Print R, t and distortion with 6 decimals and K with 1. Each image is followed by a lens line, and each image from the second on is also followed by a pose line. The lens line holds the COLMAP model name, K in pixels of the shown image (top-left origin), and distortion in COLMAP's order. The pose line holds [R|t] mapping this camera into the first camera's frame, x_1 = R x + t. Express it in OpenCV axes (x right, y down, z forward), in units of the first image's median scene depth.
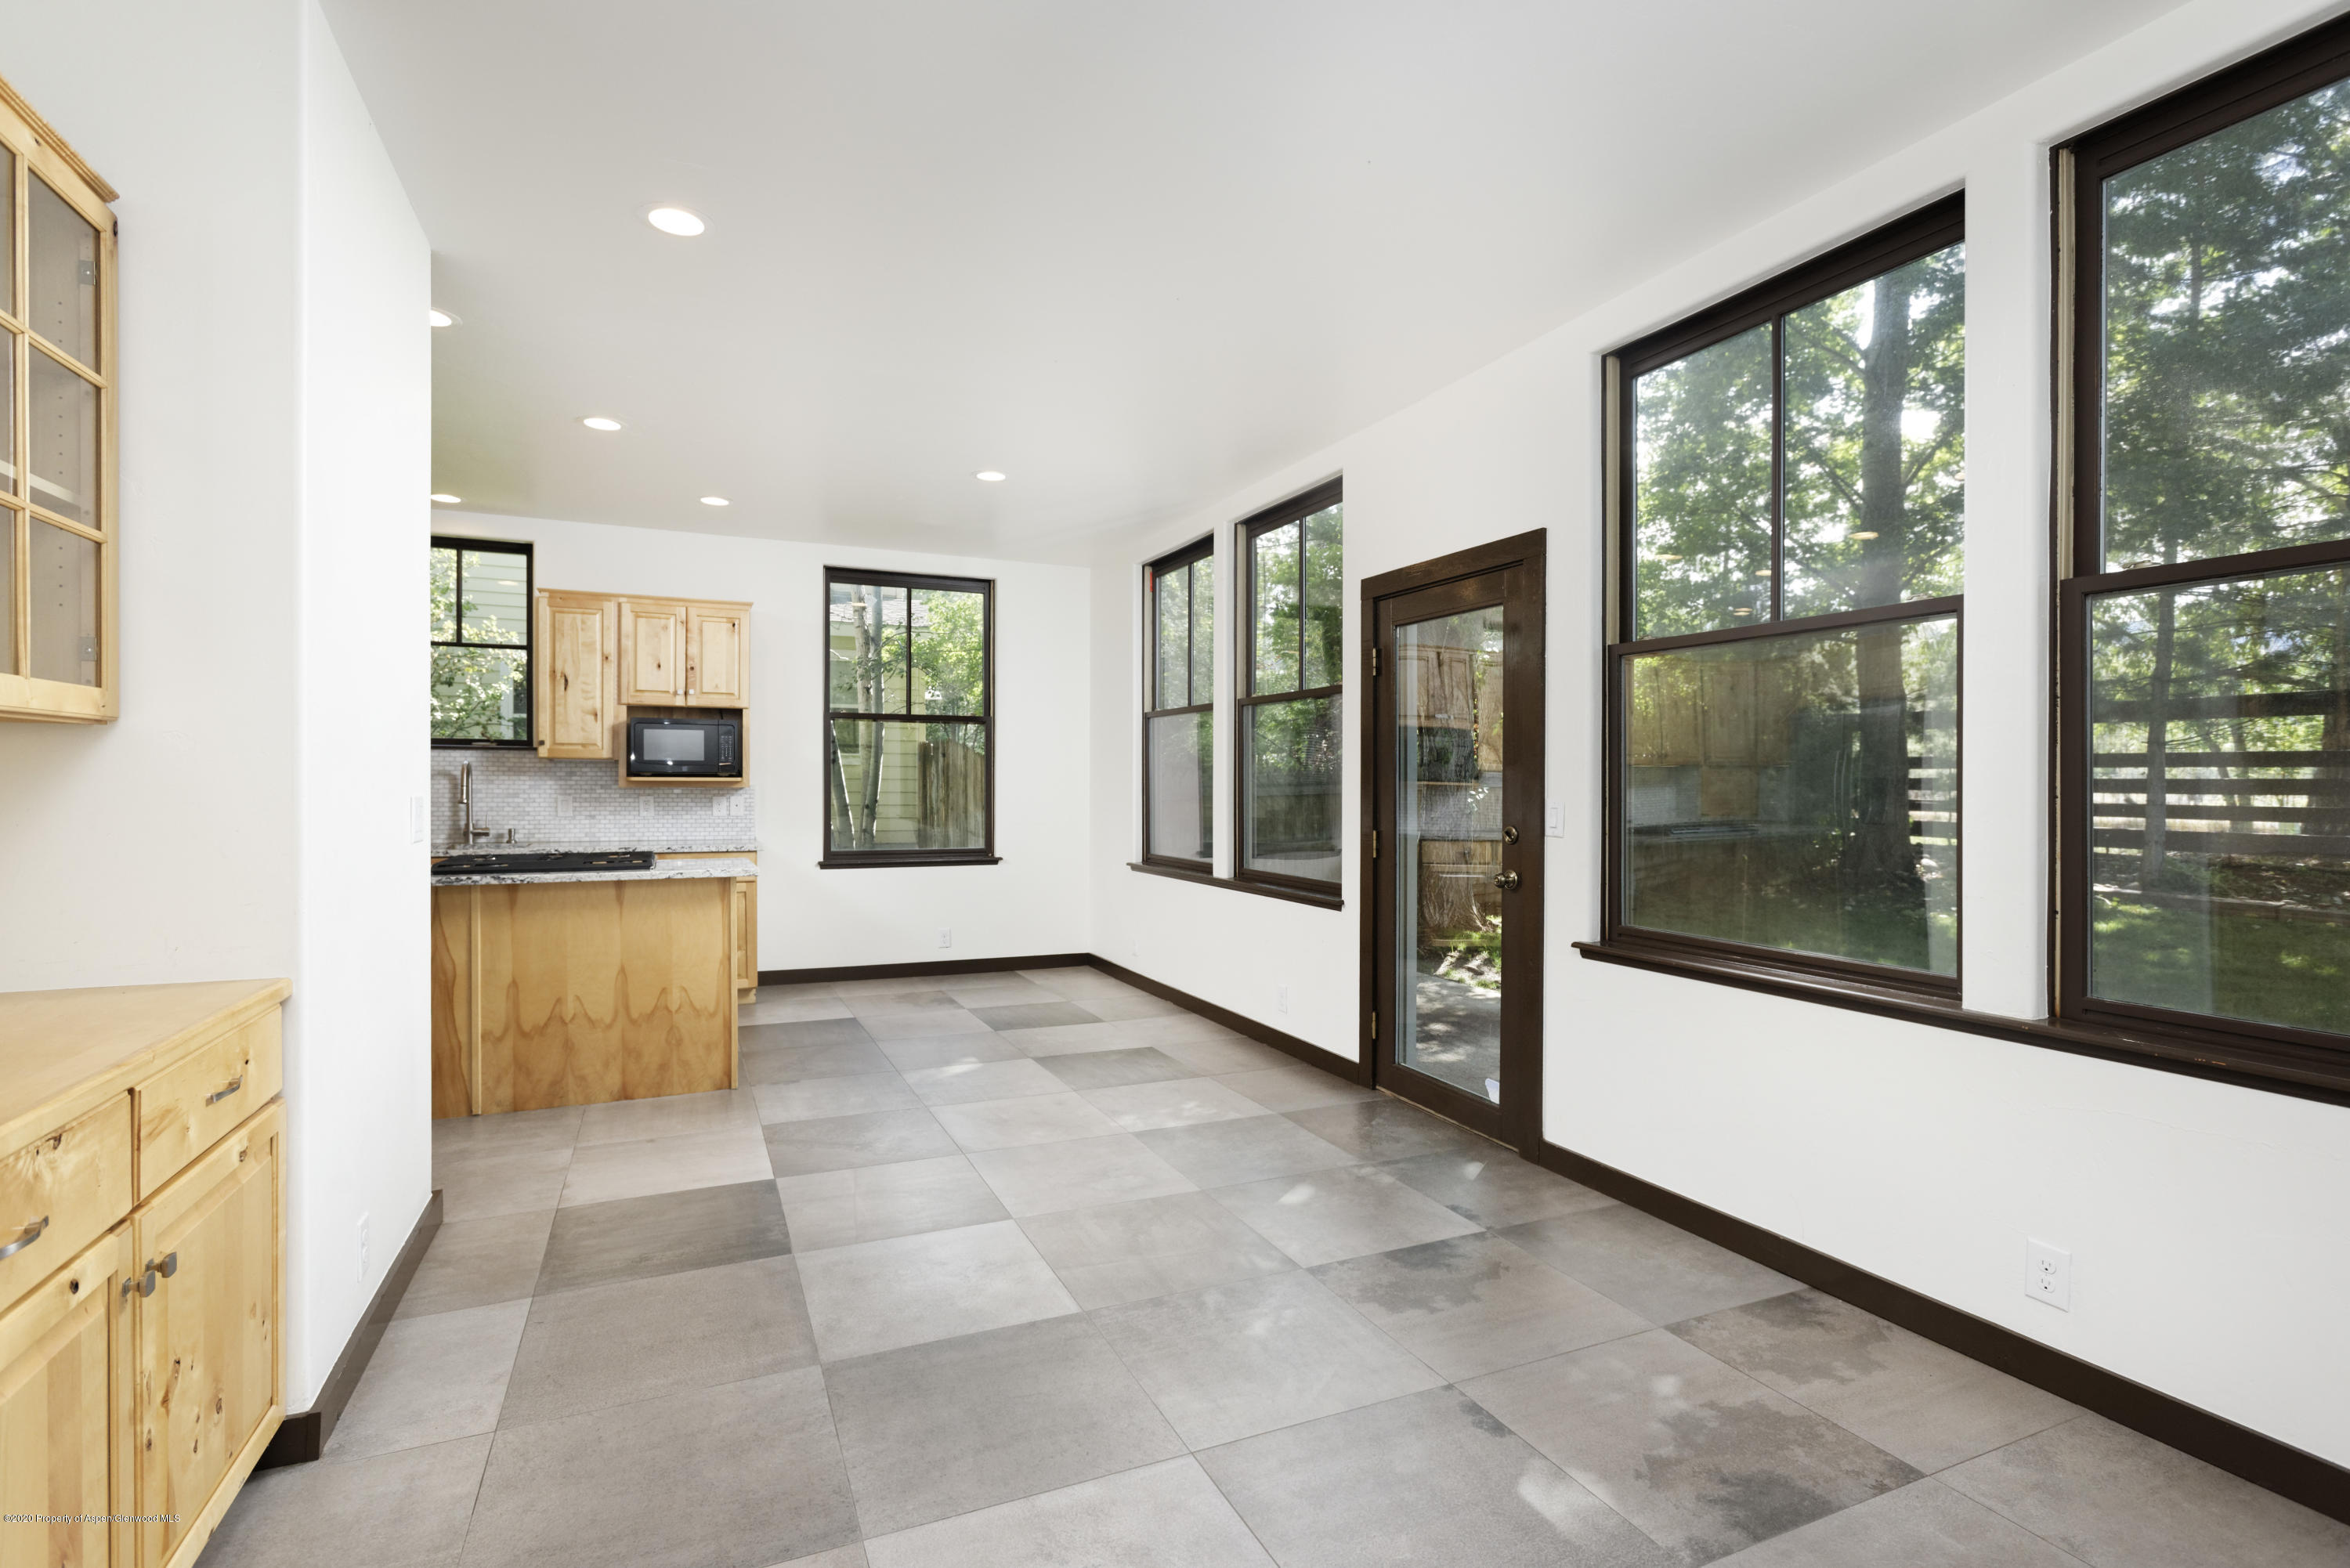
lens RADIAL K [[1112.2, 0, 1168.7], [0, 1112.2, 793.4], [0, 0, 1]] dist [-0.001281, 0.000598]
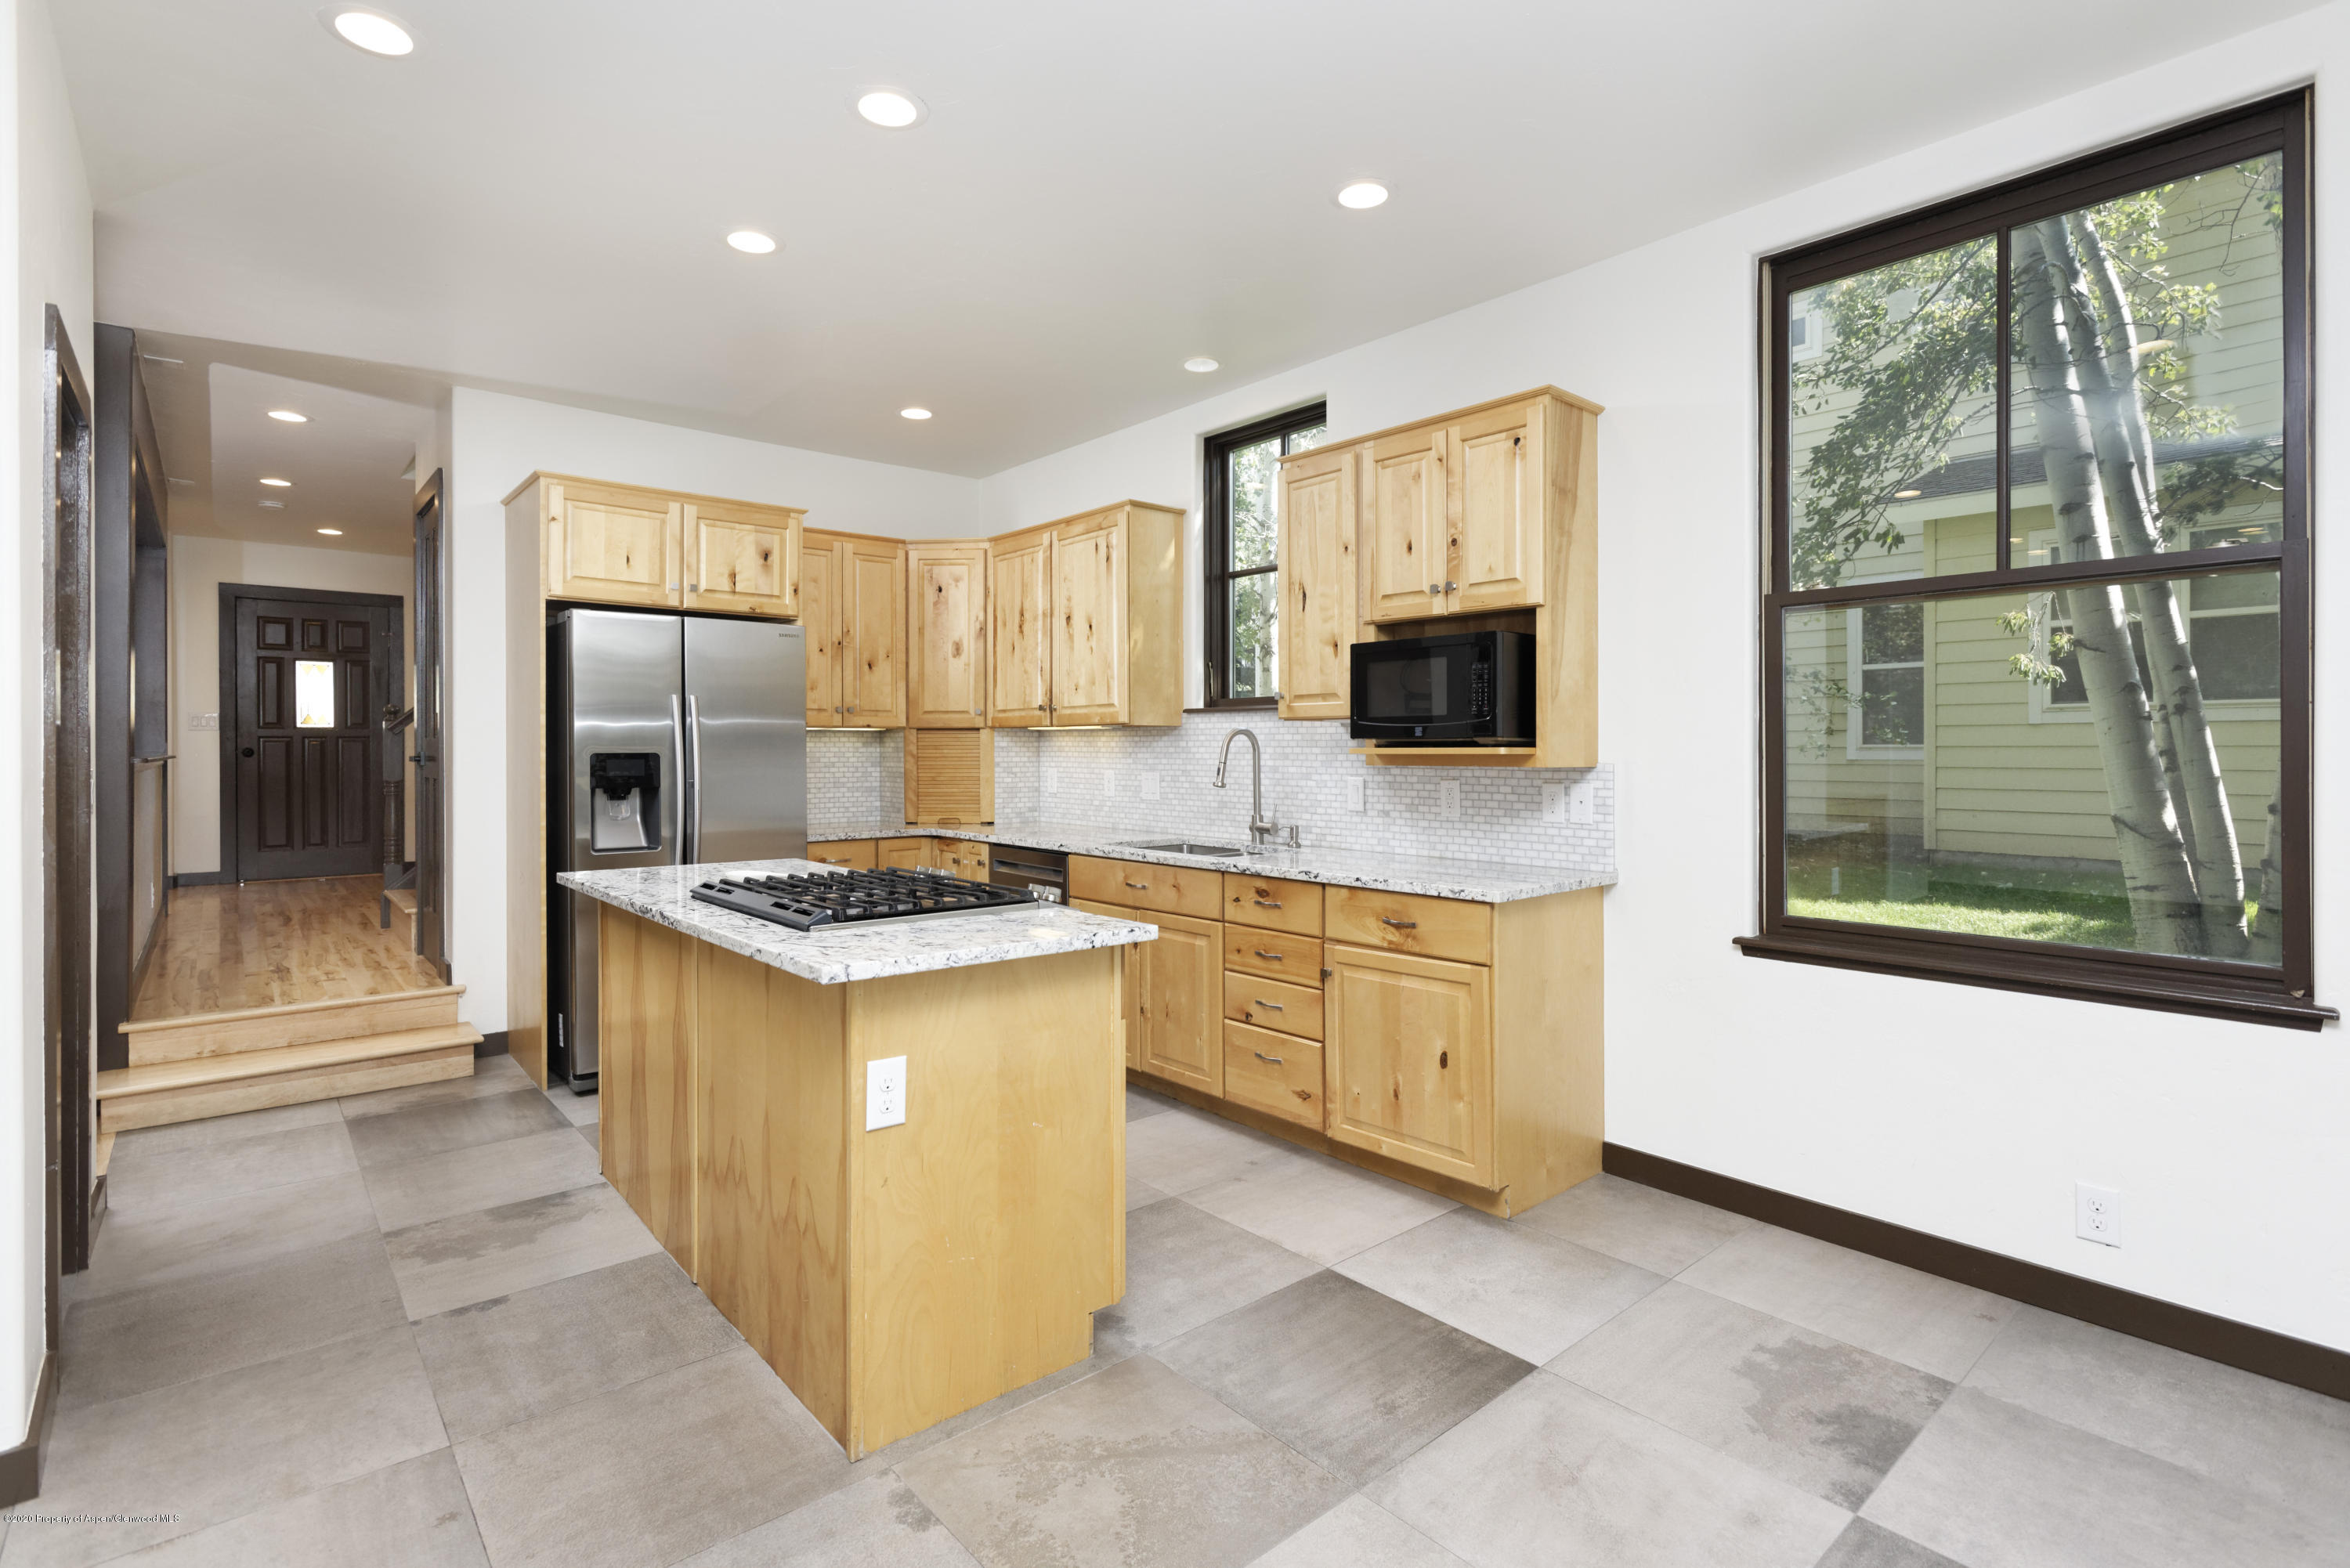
lens RADIAL K [[1112.2, 0, 1168.7], [0, 1112.2, 793.4], [0, 0, 1]] dist [-0.001281, 0.000598]
pose [[0.294397, 0.030135, -0.955208, 0.054265], [-0.007632, 0.999545, 0.029181, -0.009373], [0.955653, -0.001301, 0.294493, 0.935123]]
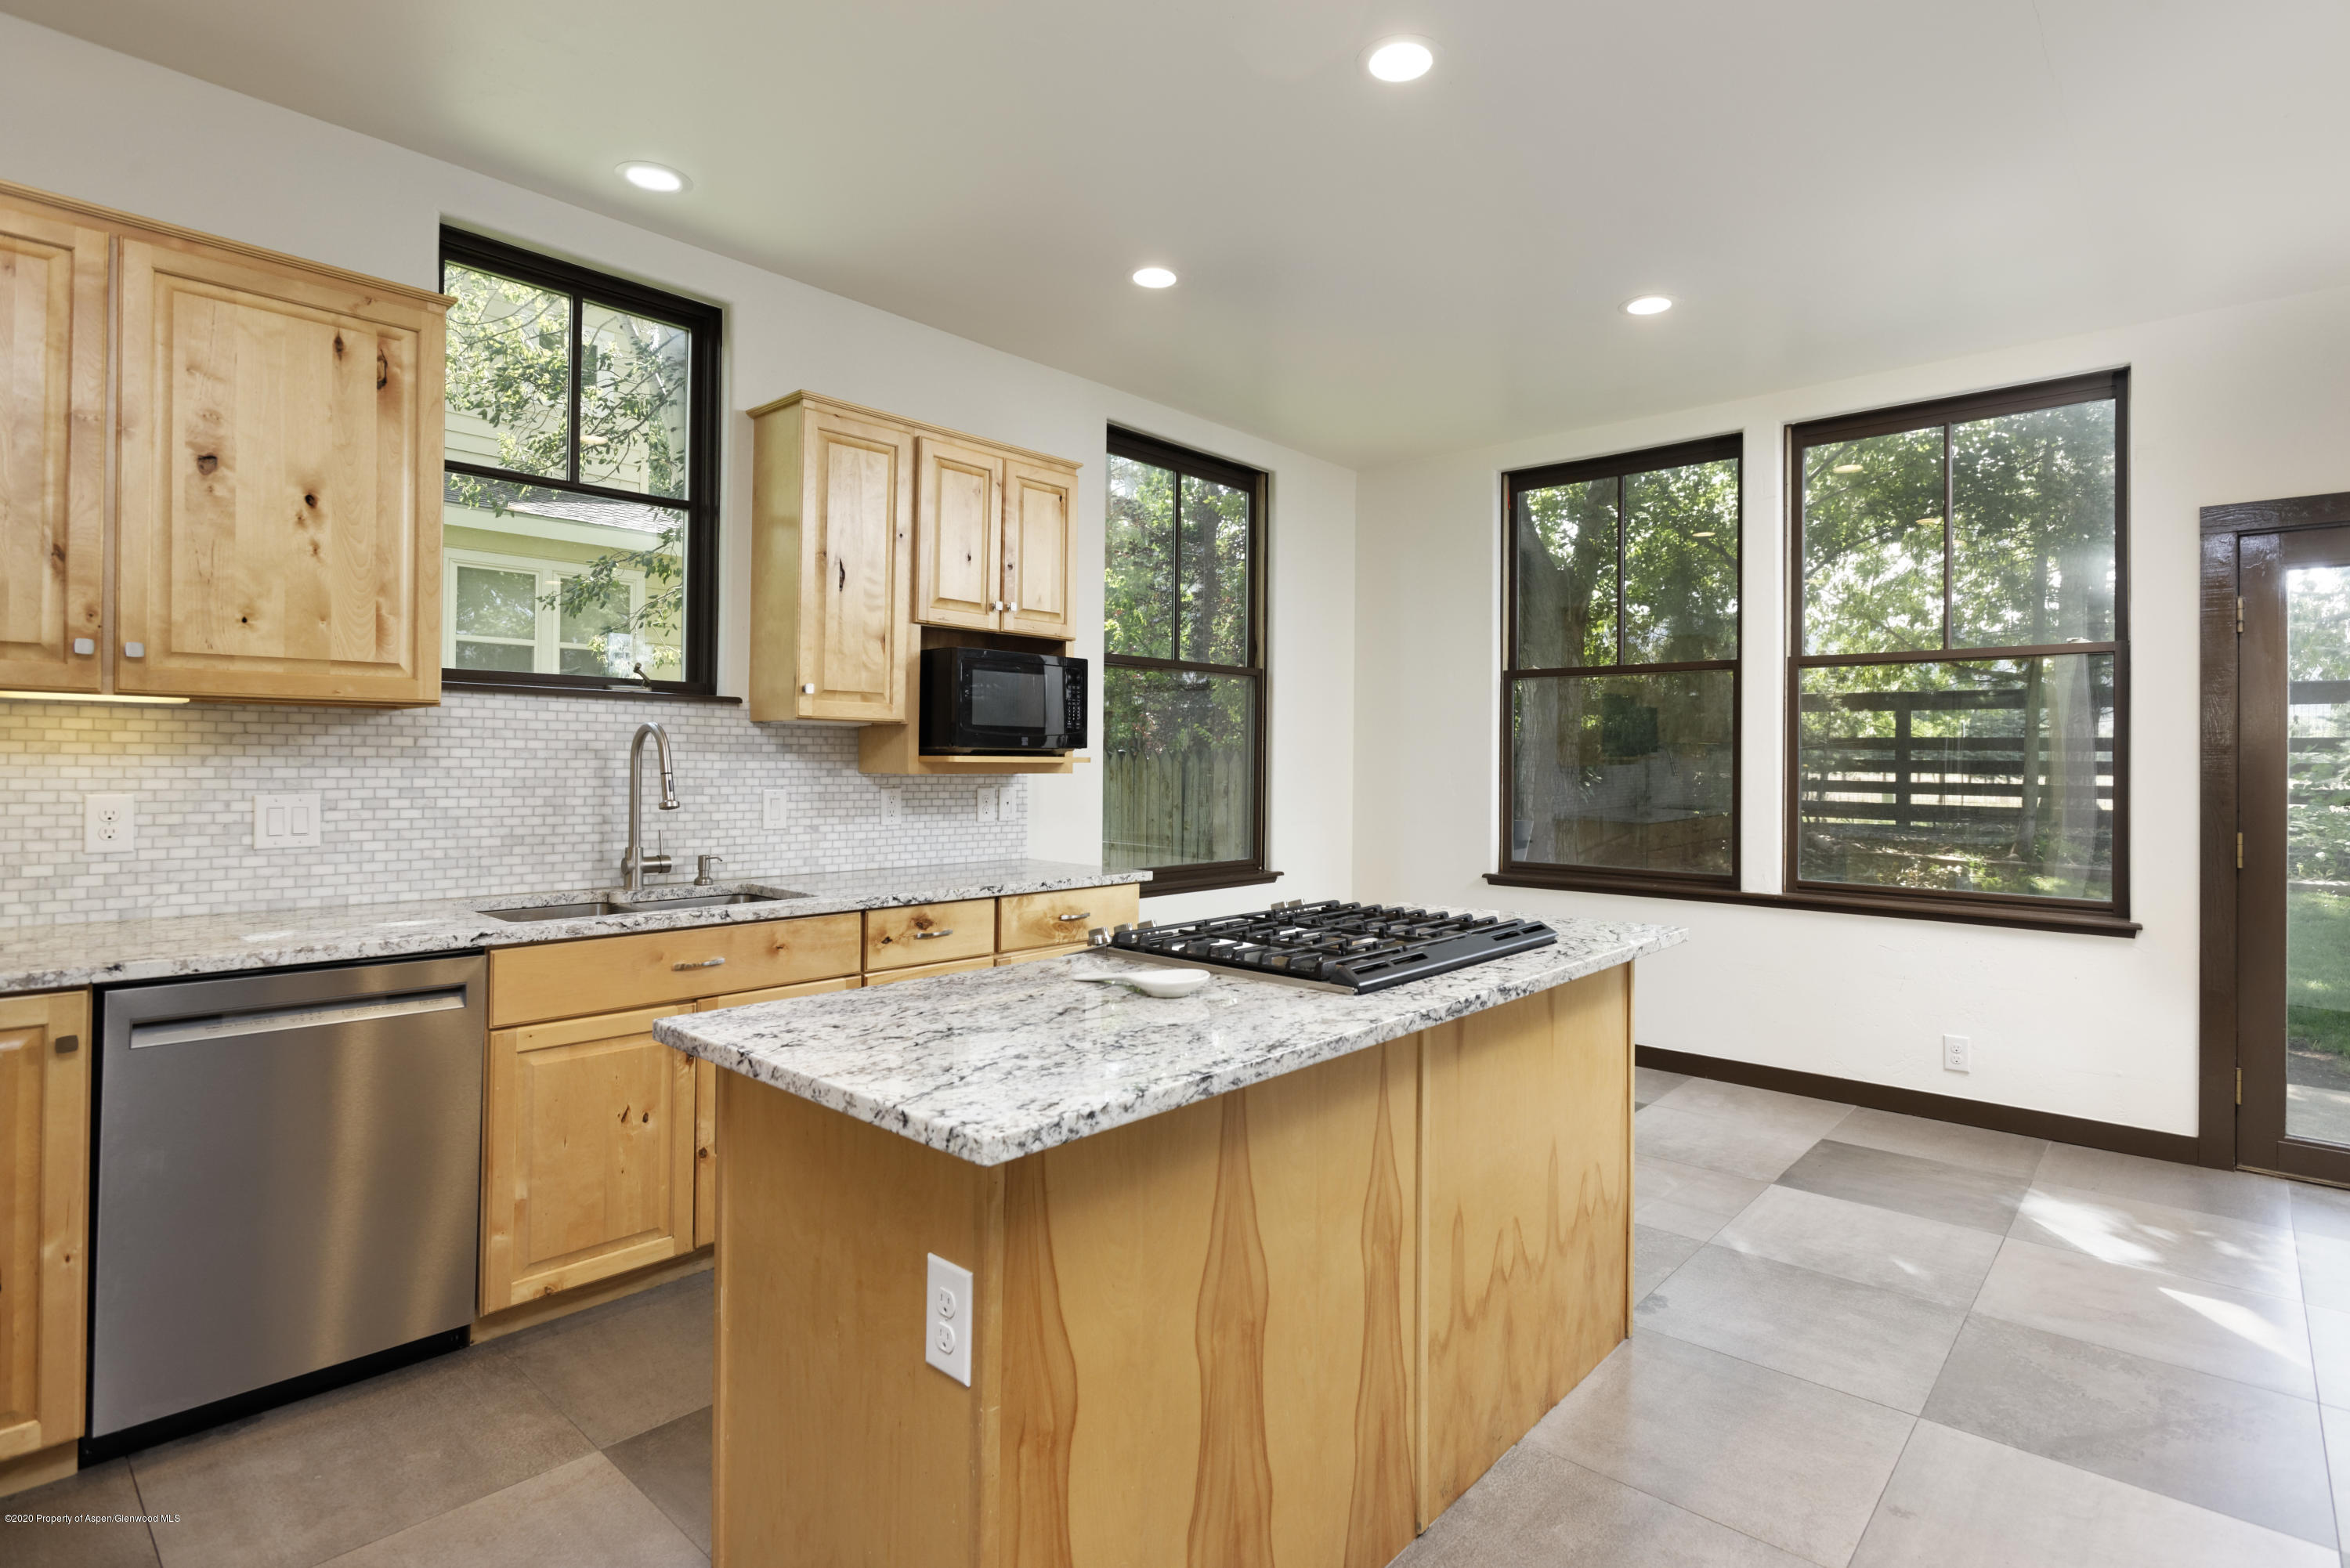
lens RADIAL K [[1179.8, 0, 1159.4], [0, 1179.8, 779.2], [0, 0, 1]] dist [0.000006, 0.000108]
pose [[0.910112, -0.002928, 0.414351, -0.793538], [-0.001721, 0.999940, 0.010844, -0.012621], [-0.414358, -0.010582, 0.910052, 0.538316]]
